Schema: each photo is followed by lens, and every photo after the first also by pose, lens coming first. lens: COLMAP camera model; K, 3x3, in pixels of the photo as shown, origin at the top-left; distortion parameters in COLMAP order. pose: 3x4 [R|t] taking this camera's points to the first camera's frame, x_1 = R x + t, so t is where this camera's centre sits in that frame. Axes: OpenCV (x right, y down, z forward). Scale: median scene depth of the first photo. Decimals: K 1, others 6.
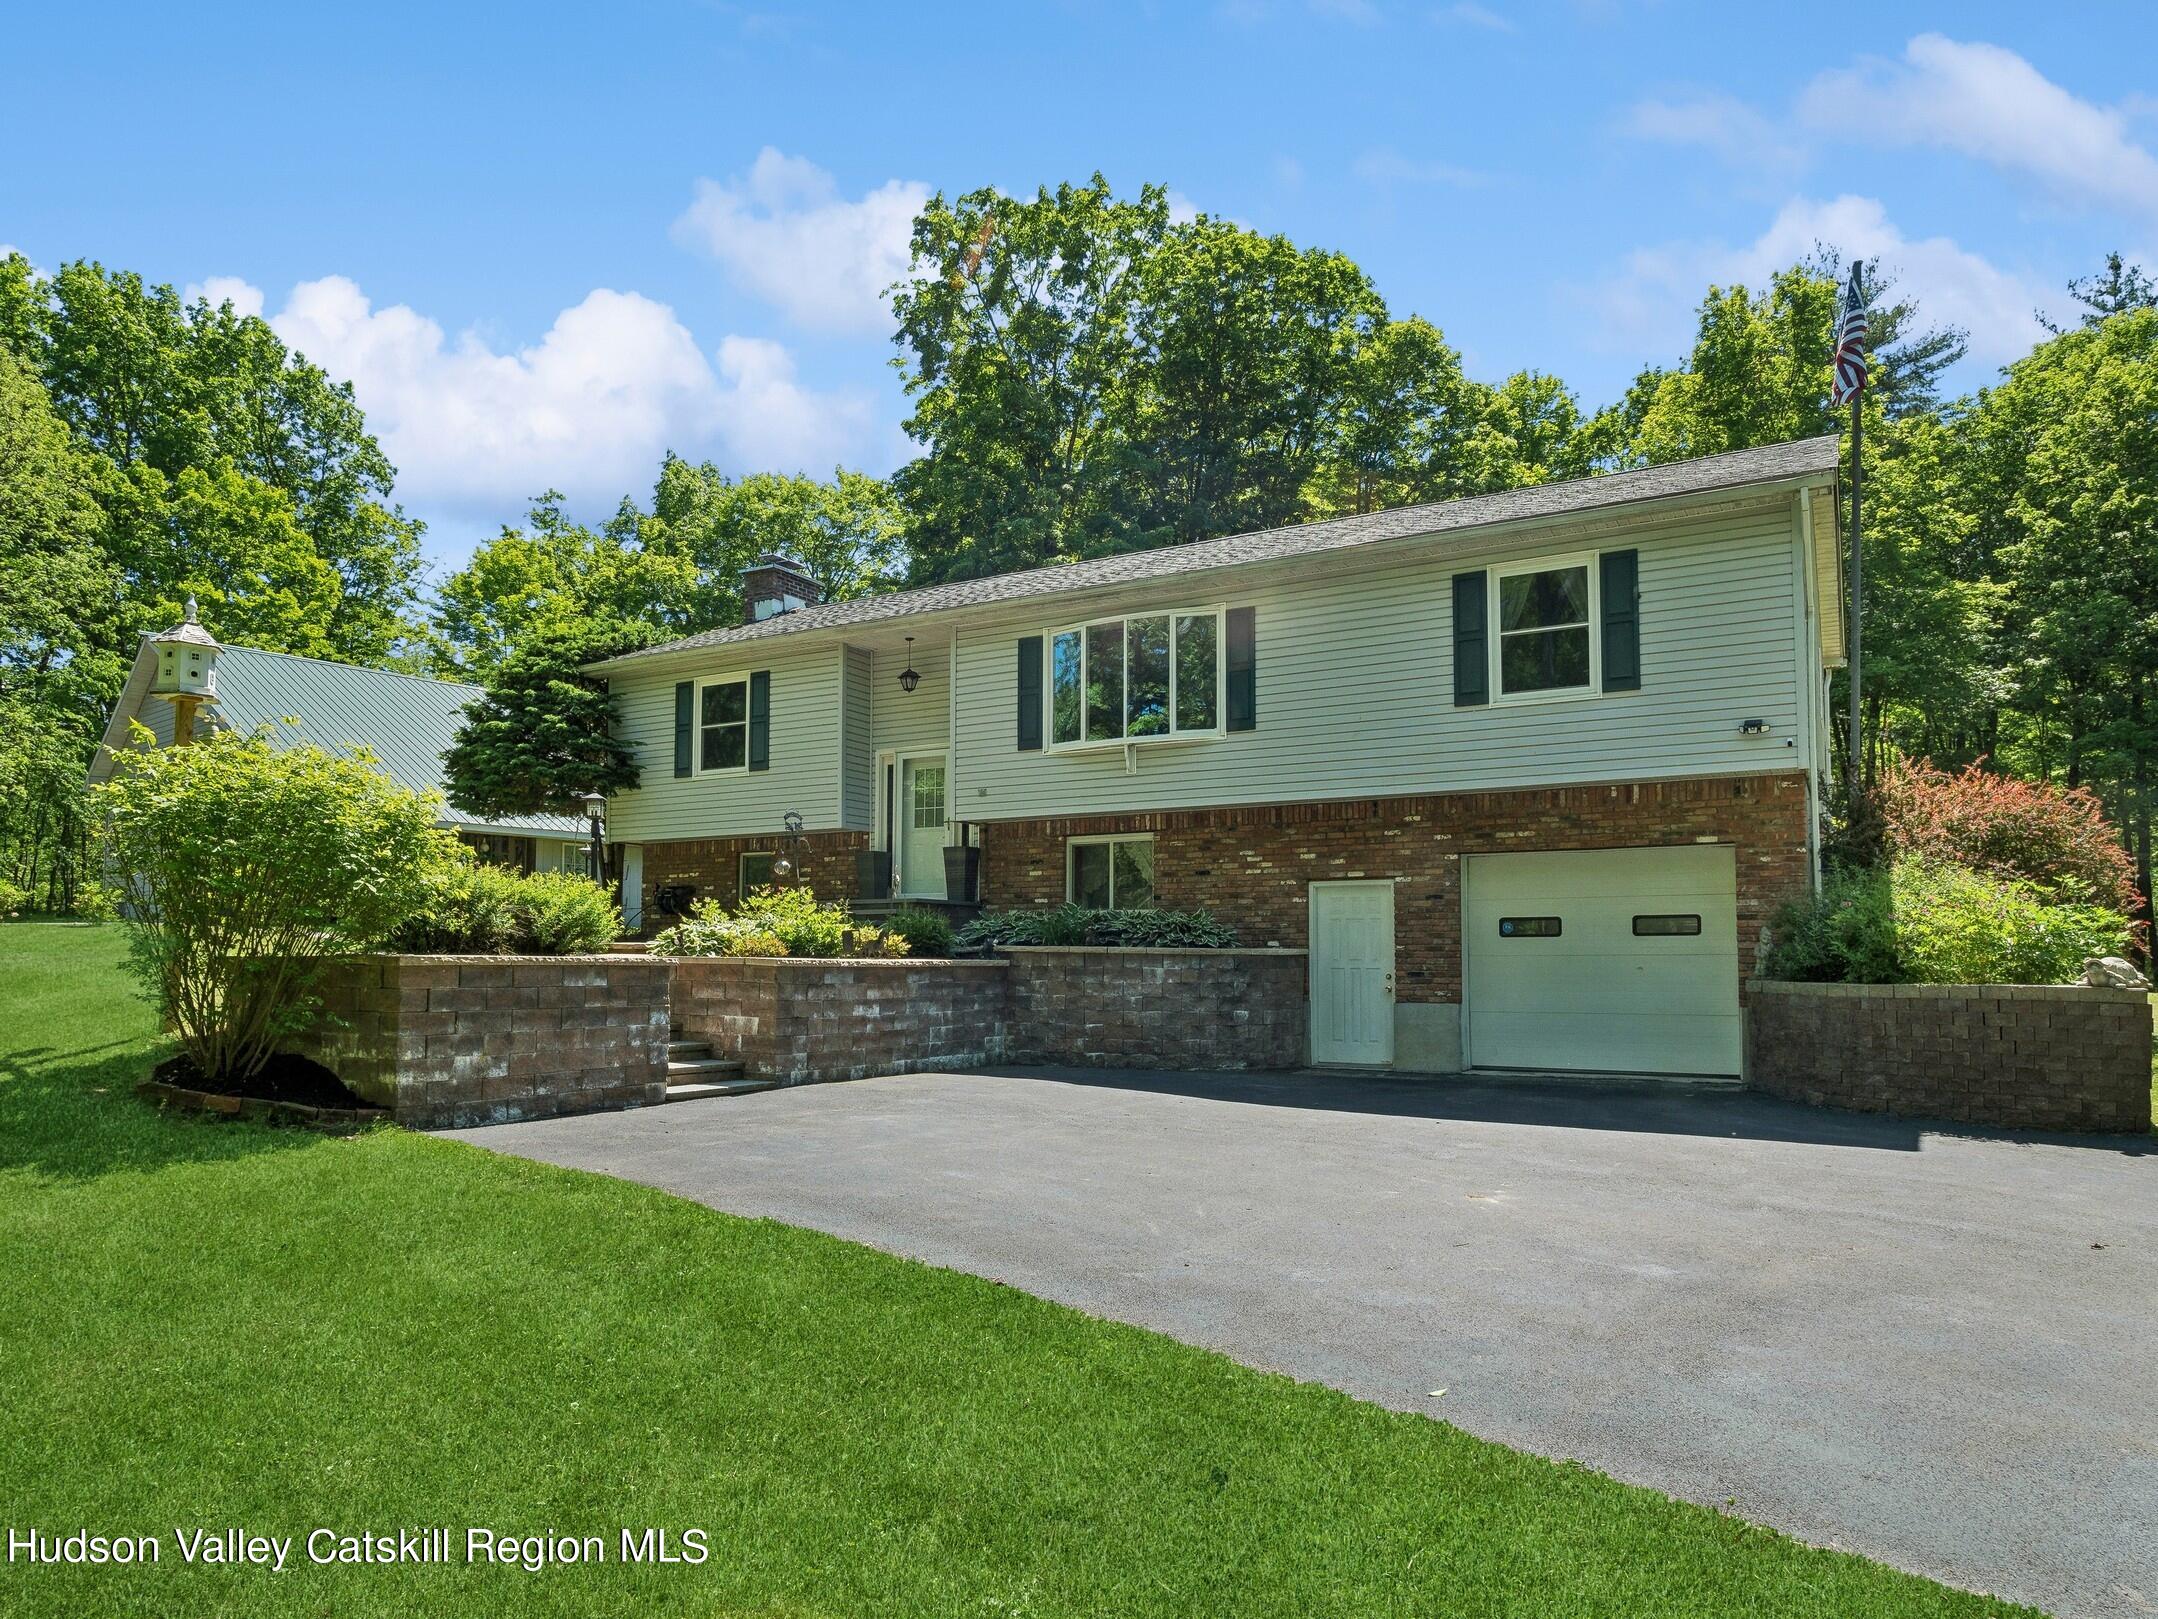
lens RADIAL K [[1321.5, 0, 1075.2], [0, 1321.5, 871.4], [0, 0, 1]] dist [0.000529, 0.004200]
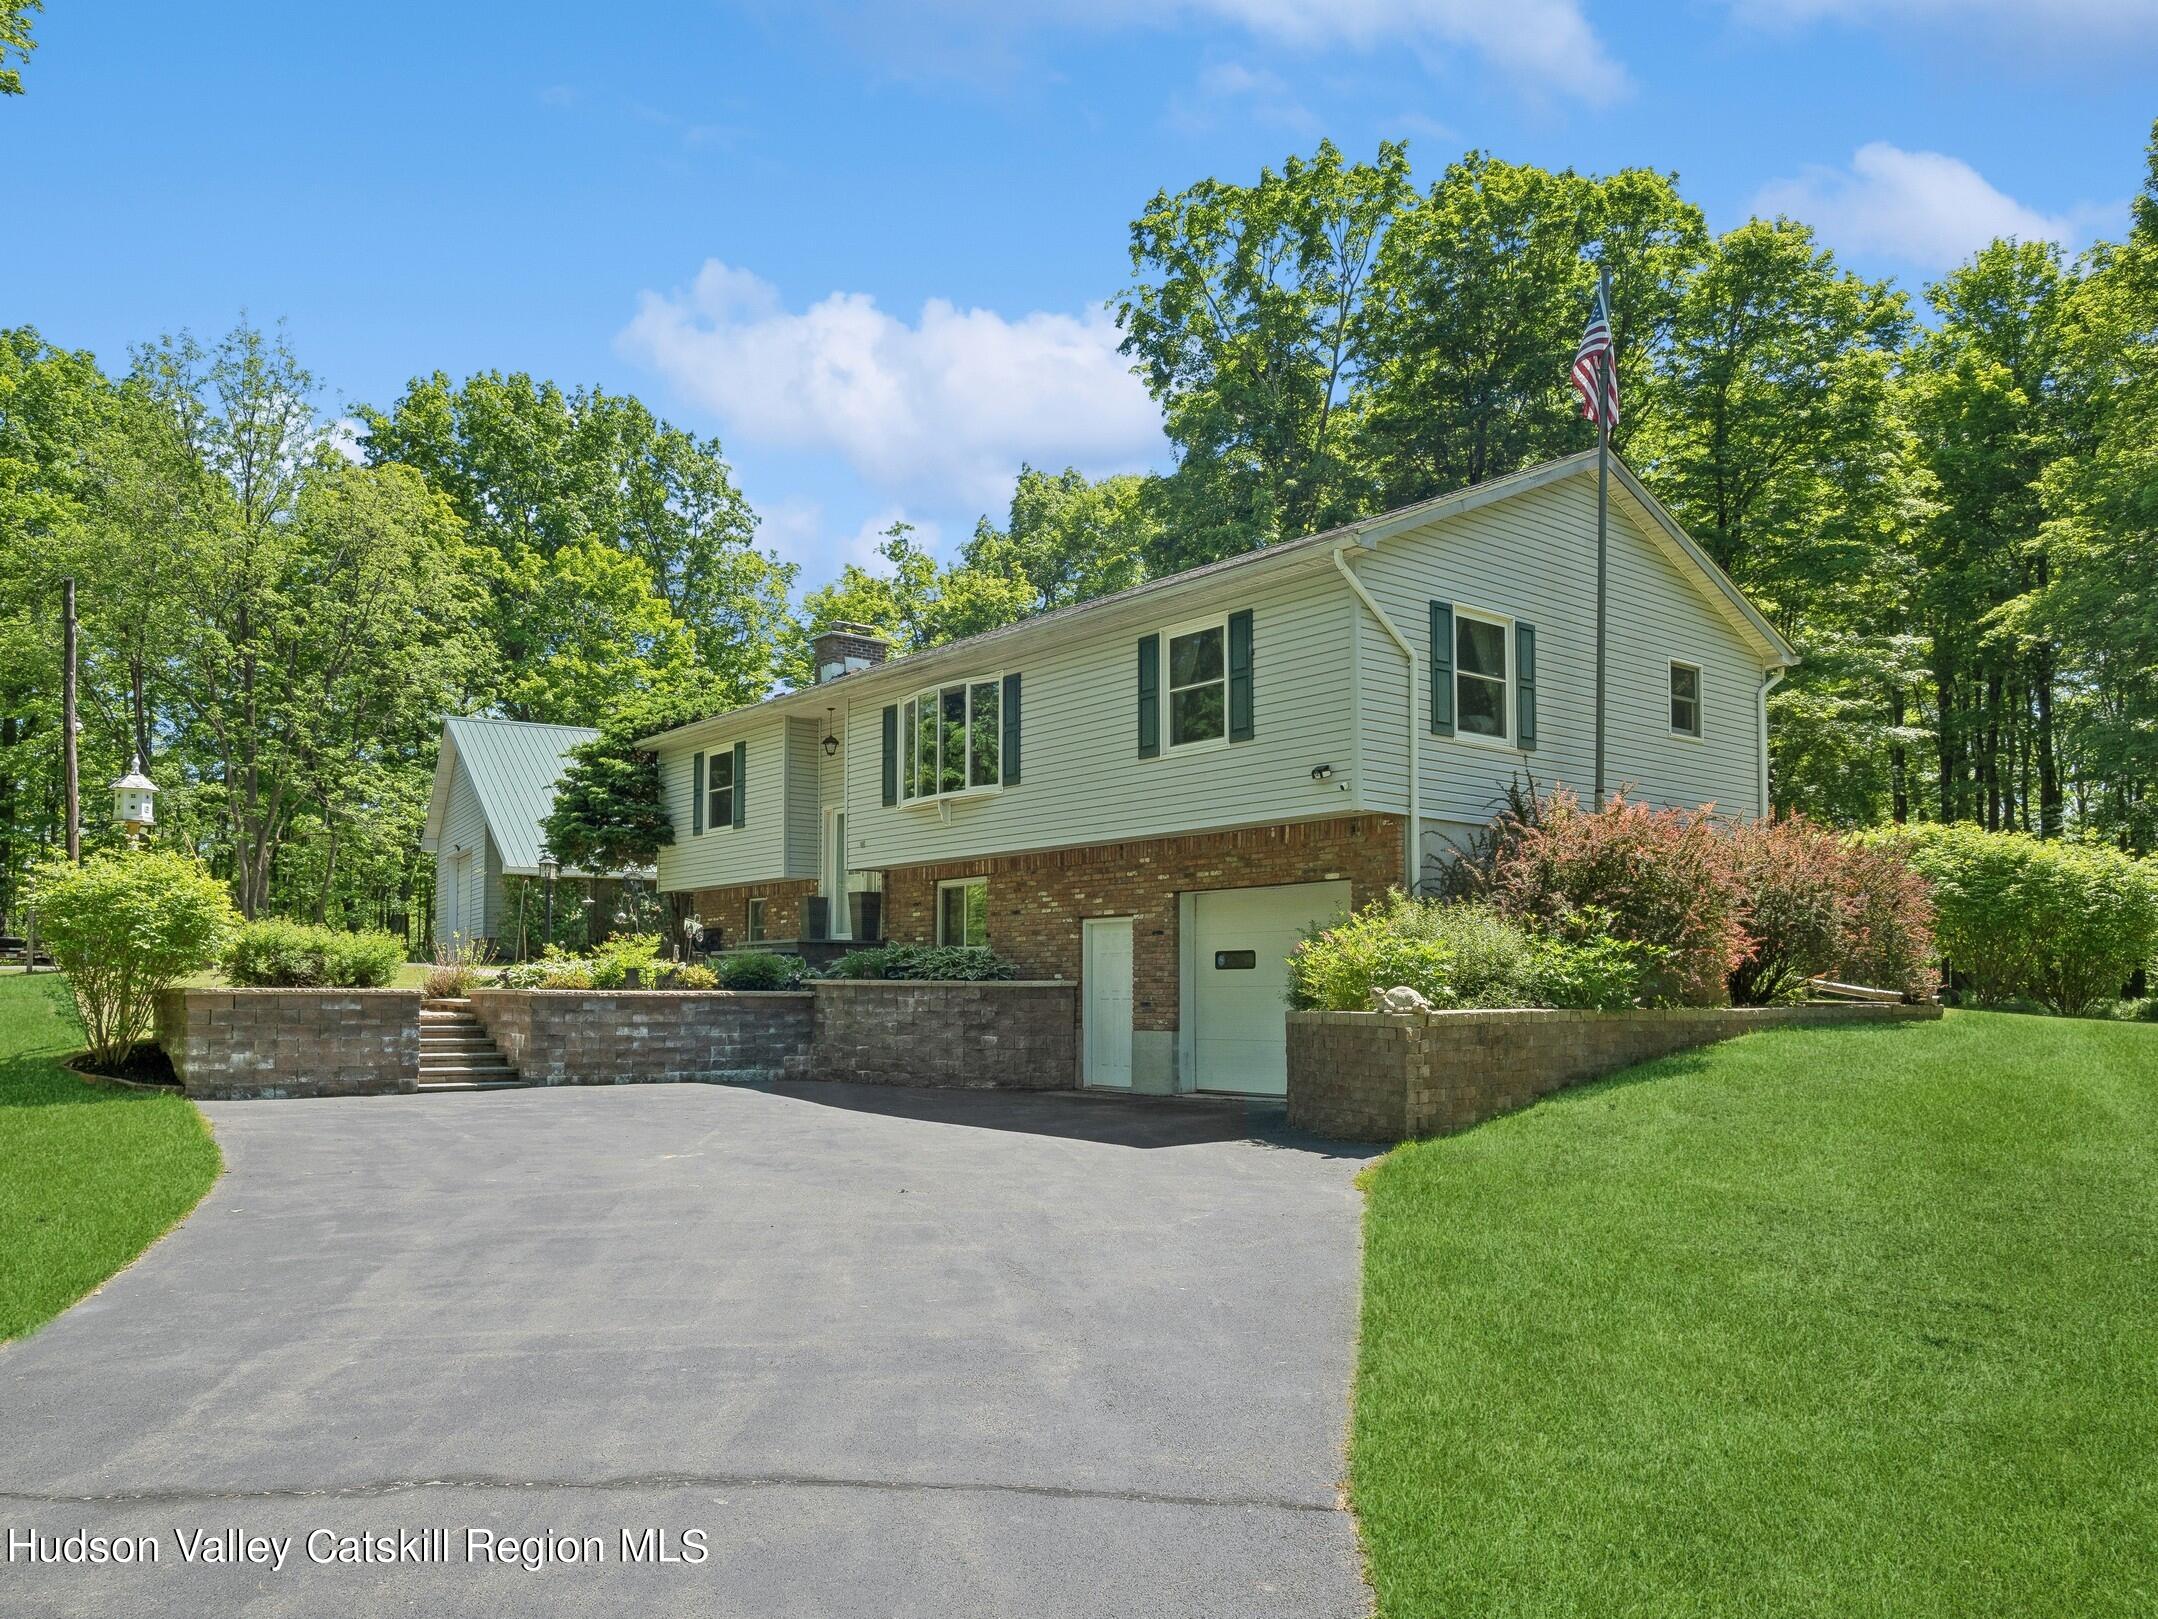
lens RADIAL K [[1521.8, 0, 1078.7], [0, 1521.8, 916.4], [0, 0, 1]] dist [-0.003863, -0.001713]
pose [[0.939711, -0.018321, -0.341479, 0.530423], [0.023809, 0.999646, 0.011887, -0.008636], [0.341140, -0.019301, 0.939814, -0.159938]]
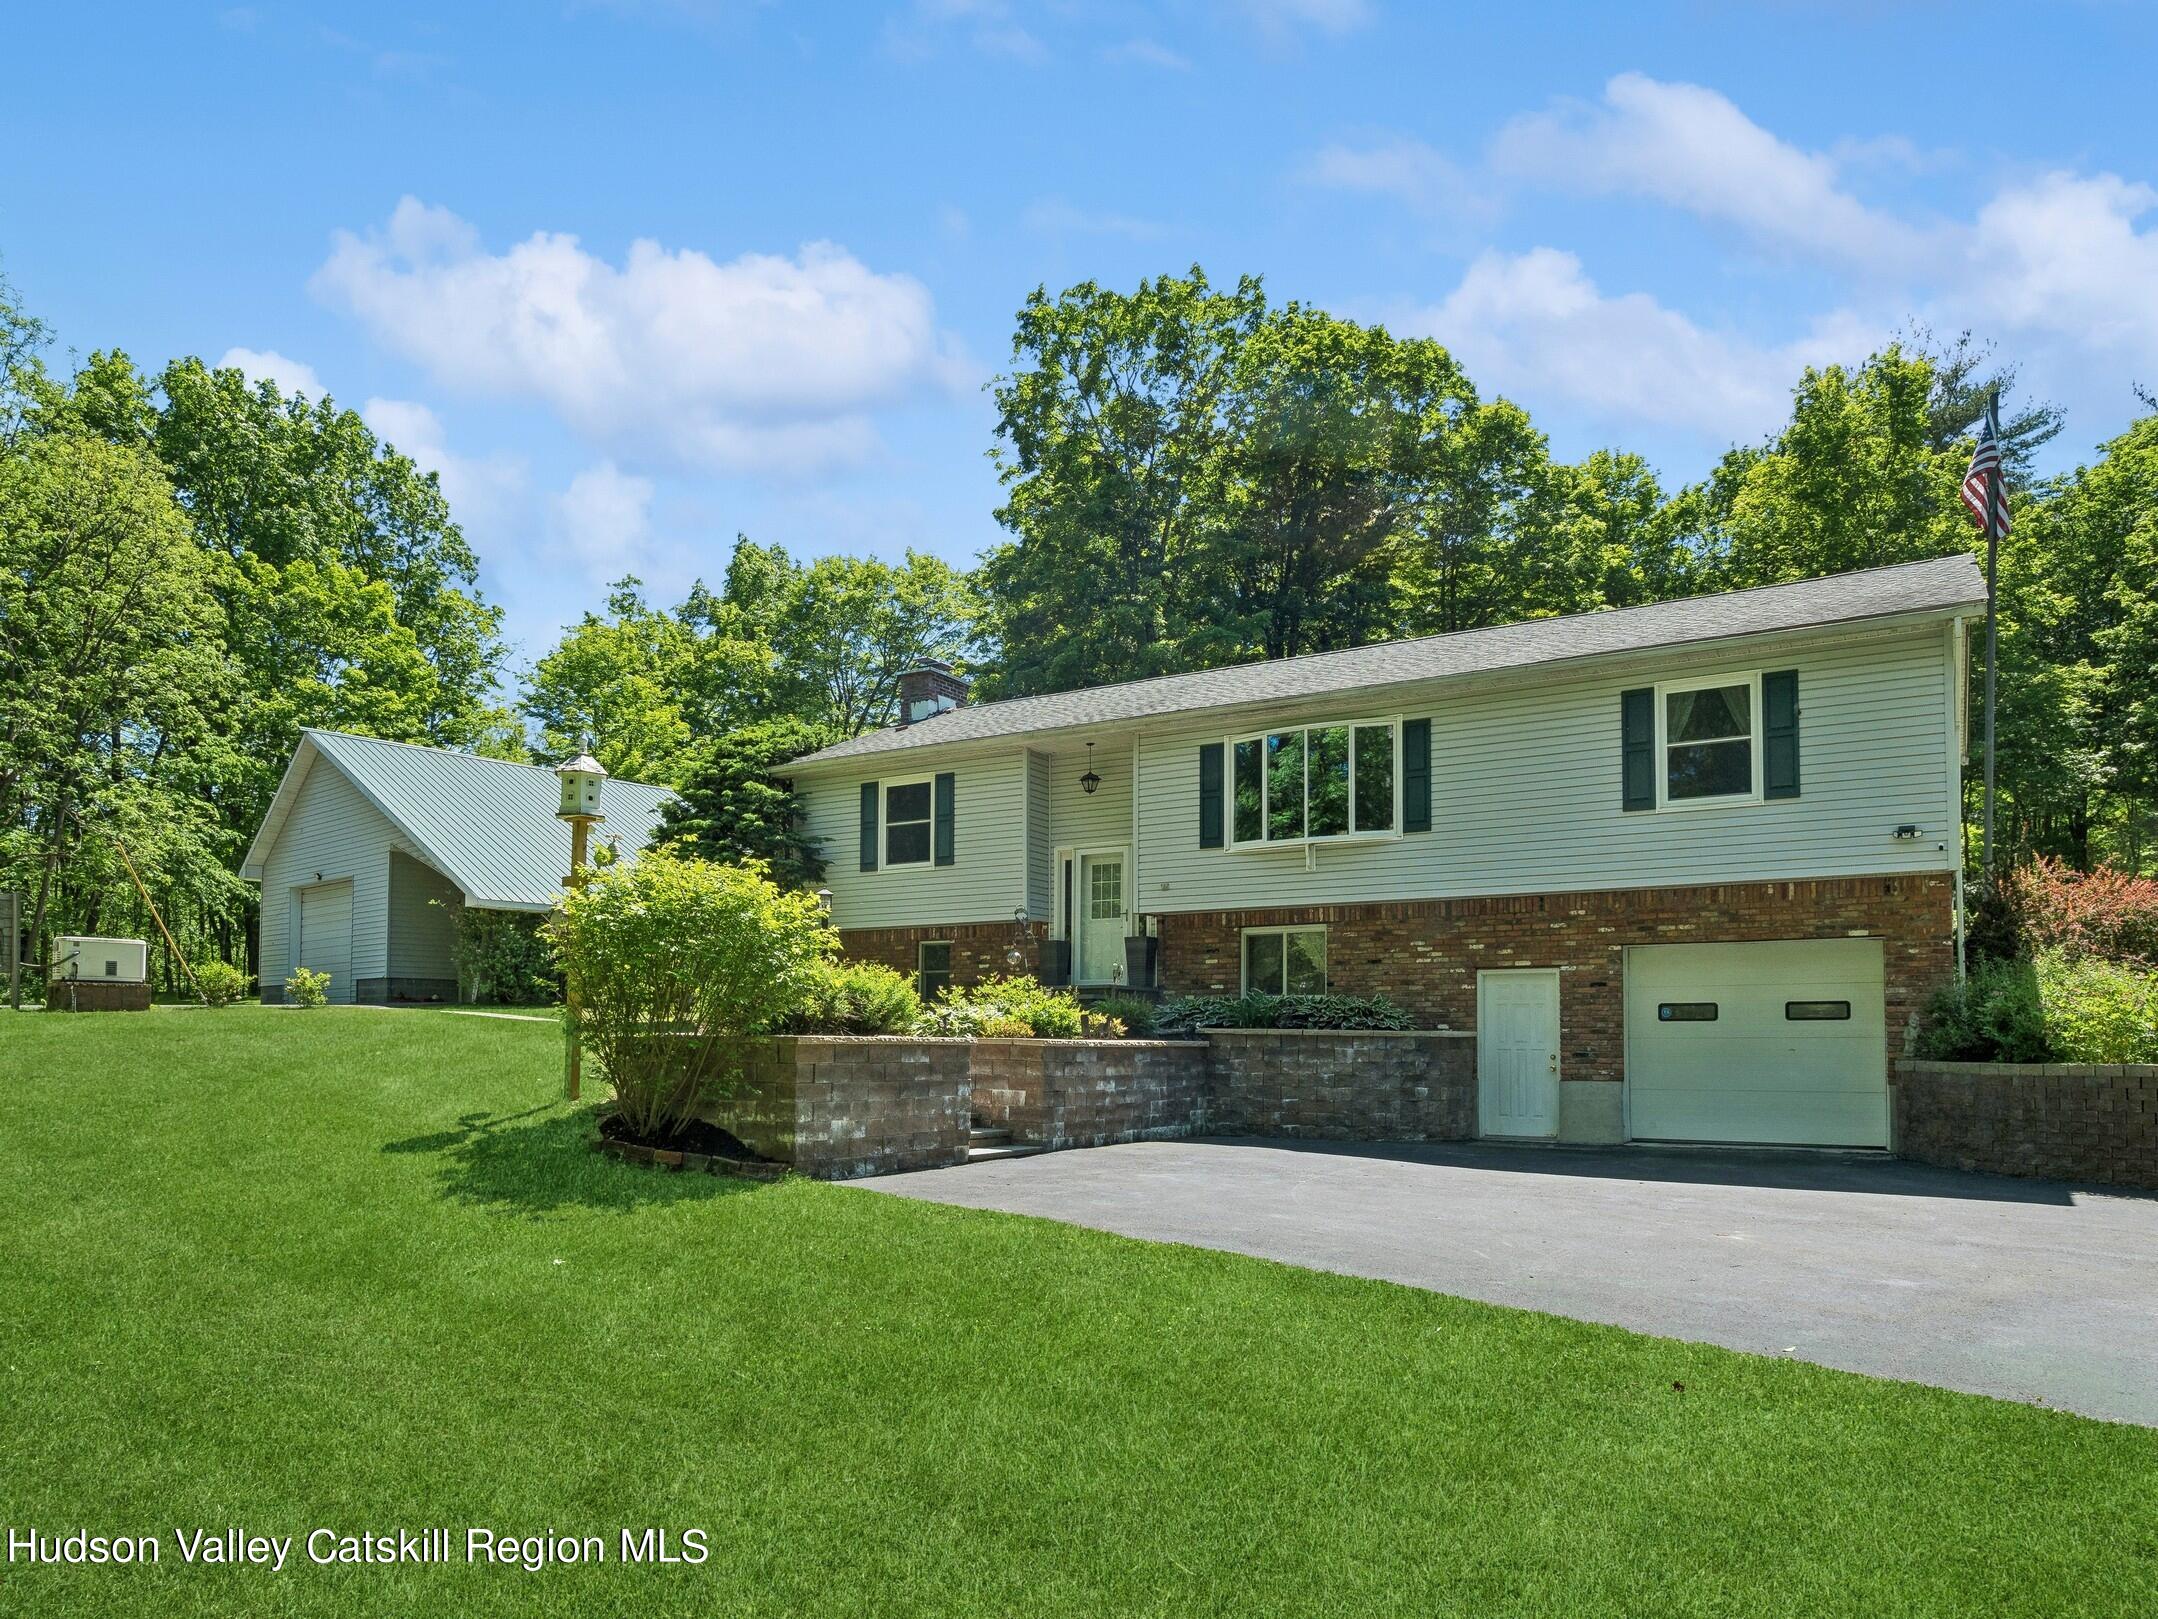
lens RADIAL K [[1346.1, 0, 1082.5], [0, 1346.1, 977.2], [0, 0, 1]] dist [0.000096, -0.000562]
pose [[0.999644, 0.000664, -0.026682, -0.104730], [-0.000160, 0.999822, 0.018889, -0.006365], [0.026690, -0.018878, 0.999465, -0.105123]]
